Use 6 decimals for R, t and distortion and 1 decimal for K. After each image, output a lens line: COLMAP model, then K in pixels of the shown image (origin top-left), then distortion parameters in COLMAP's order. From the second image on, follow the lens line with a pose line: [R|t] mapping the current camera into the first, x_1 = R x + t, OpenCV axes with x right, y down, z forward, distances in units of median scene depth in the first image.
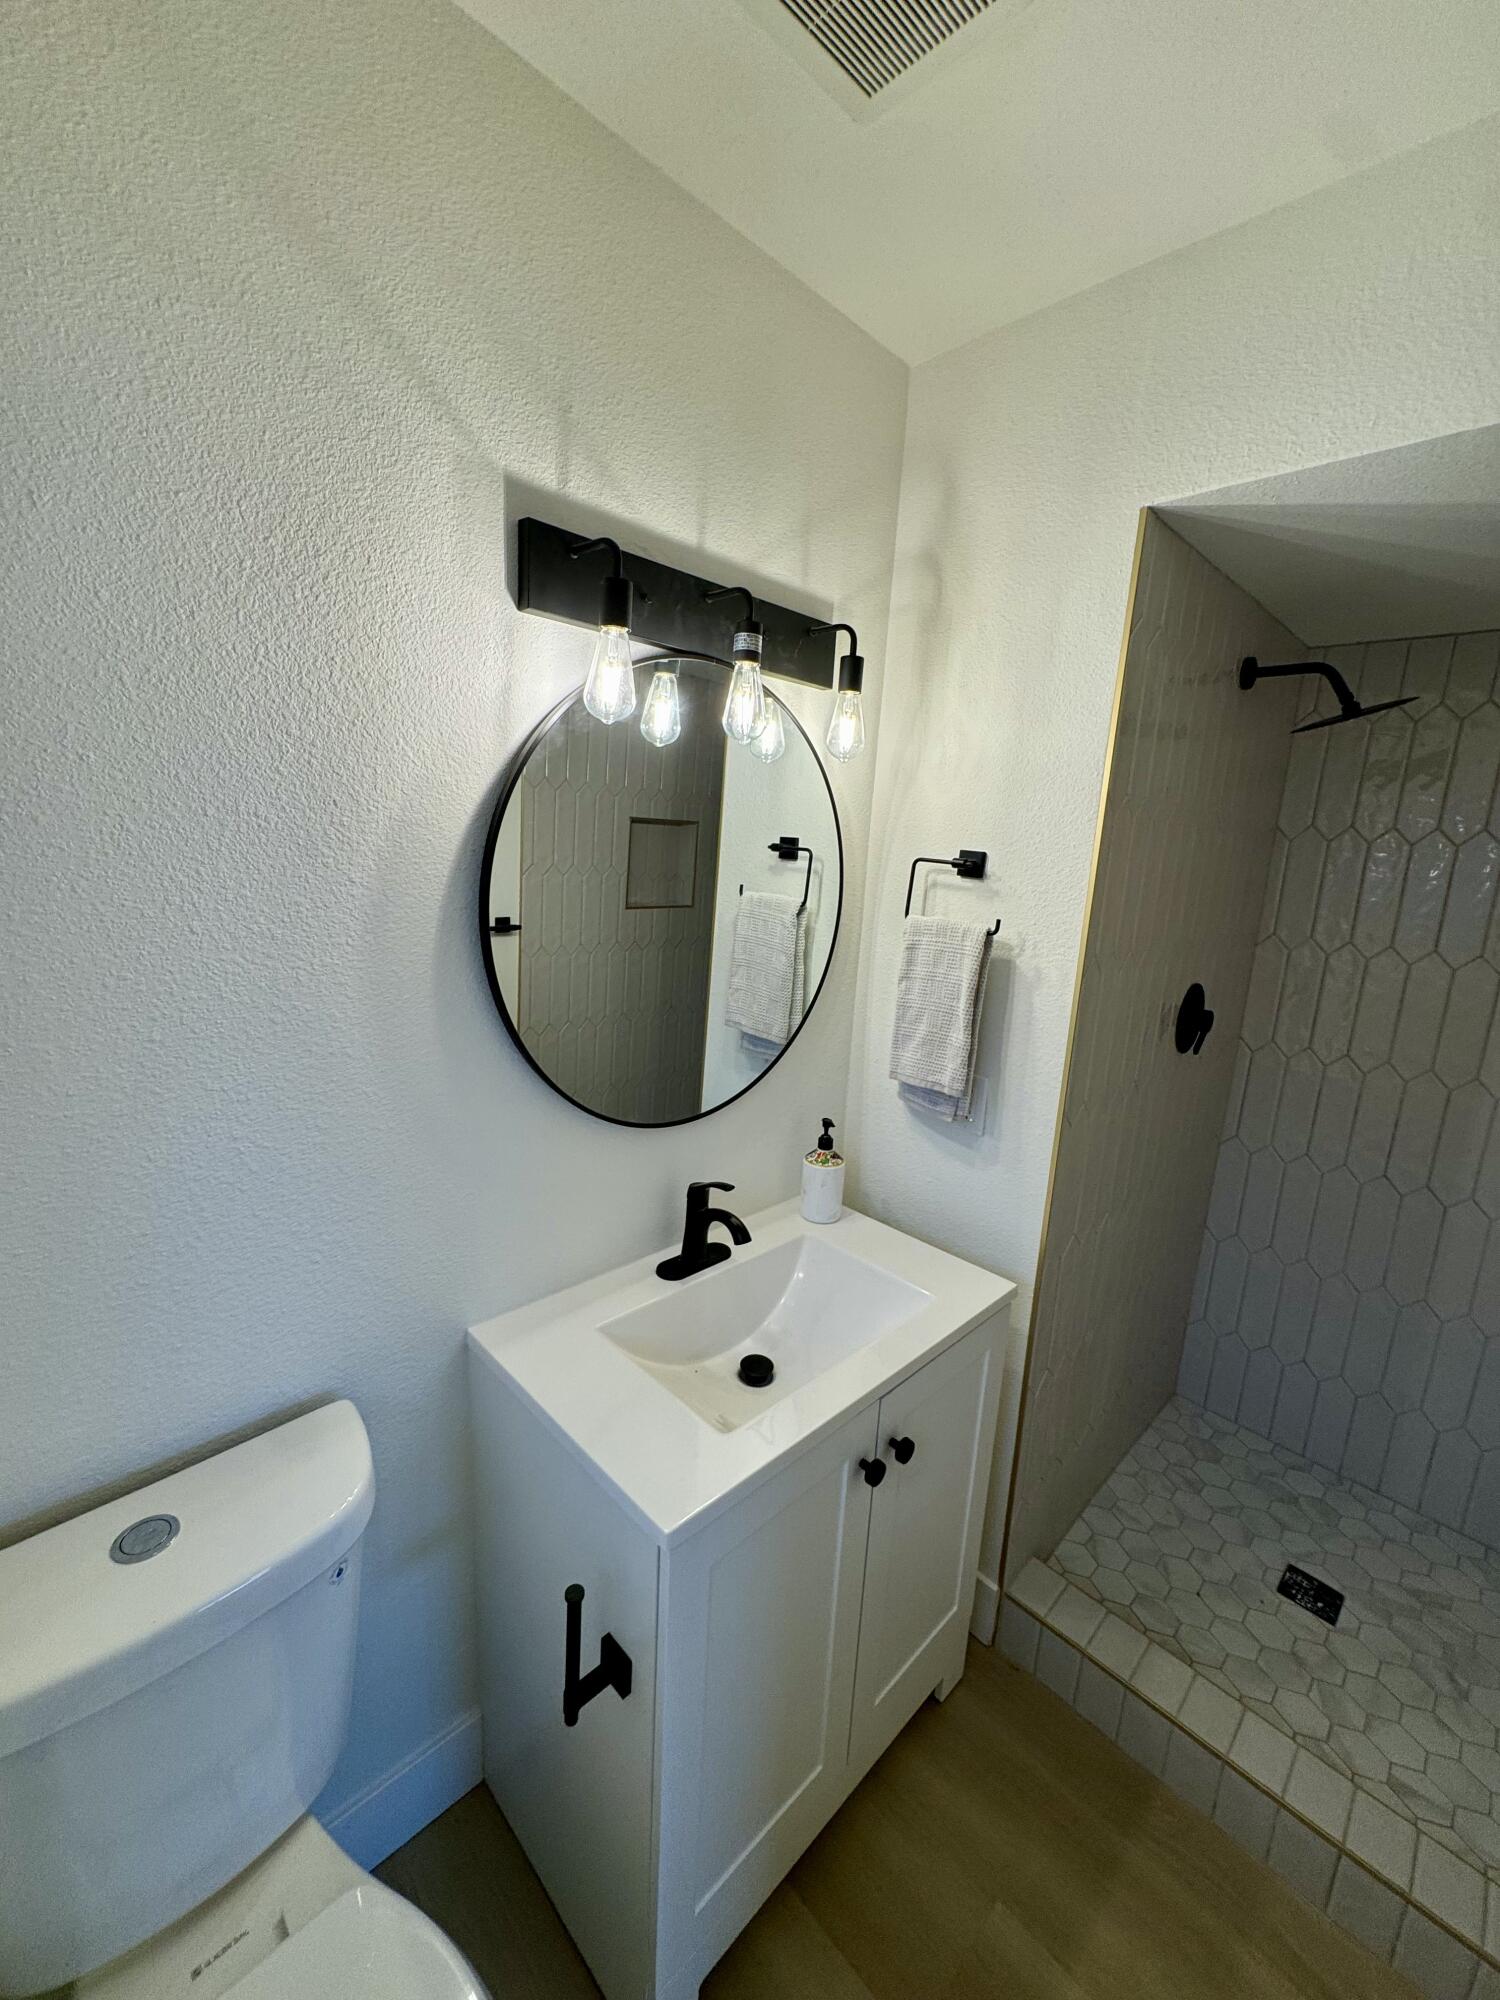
lens RADIAL K [[798.0, 0, 754.4], [0, 798.0, 994.8], [0, 0, 1]] dist [-0.002974, 0.000676]
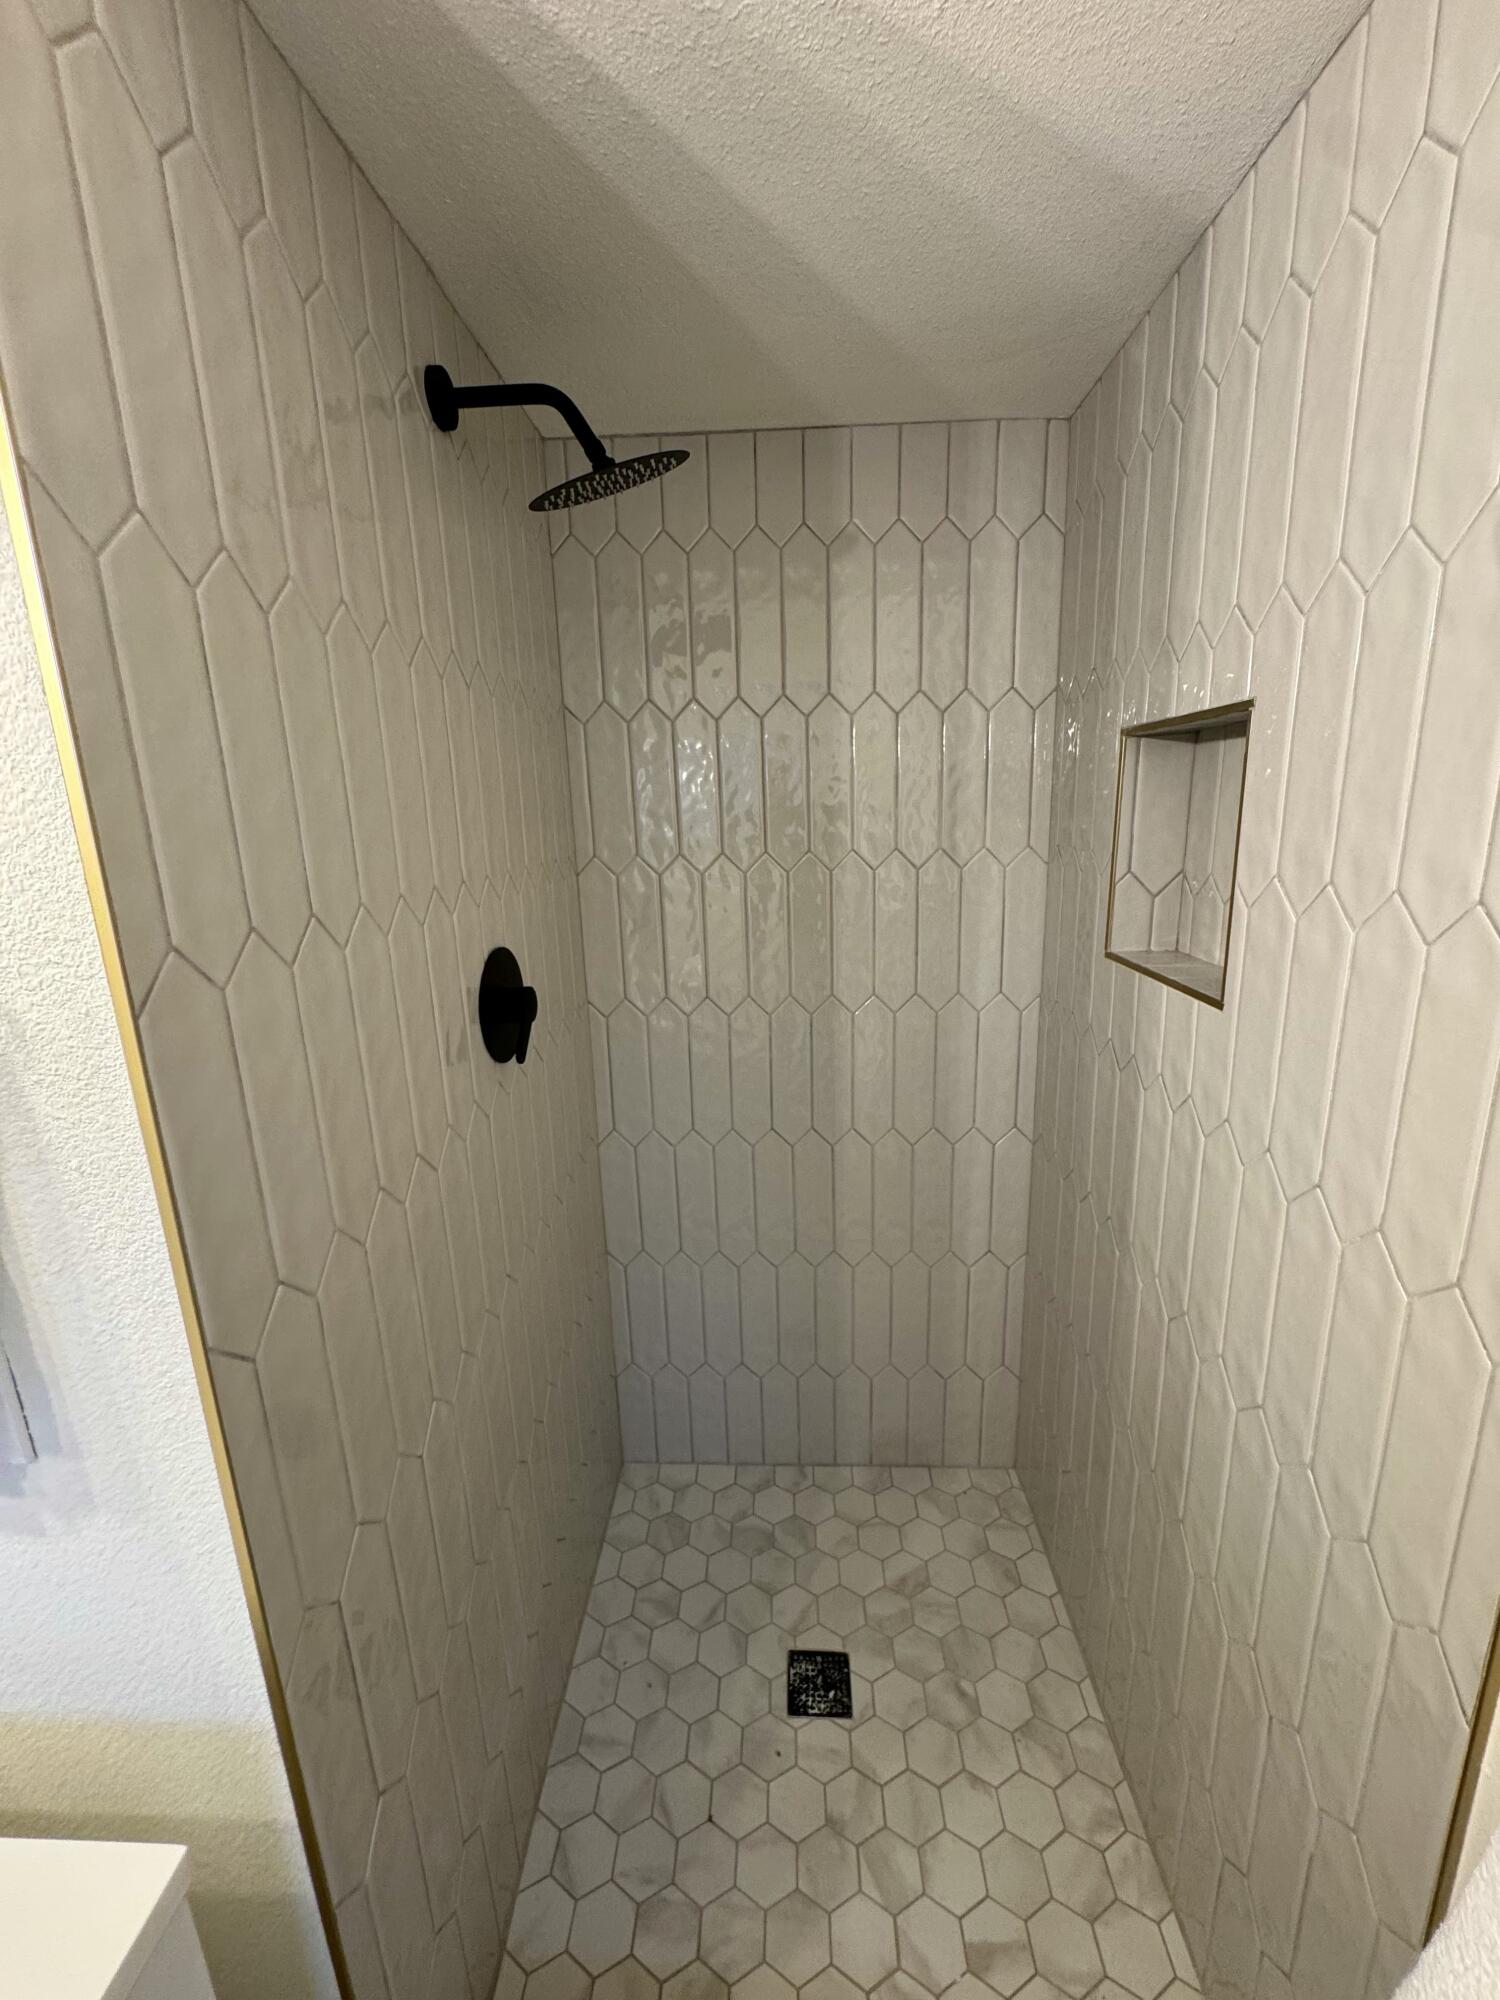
lens RADIAL K [[798.0, 0, 751.6], [0, 798.0, 995.1], [0, 0, 1]] dist [-0.002974, 0.000676]
pose [[0.728297, -0.230929, 0.645179, 0.287012], [0.201203, 0.972071, 0.120811, -0.013261], [-0.655058, 0.041826, 0.754420, 0.403990]]
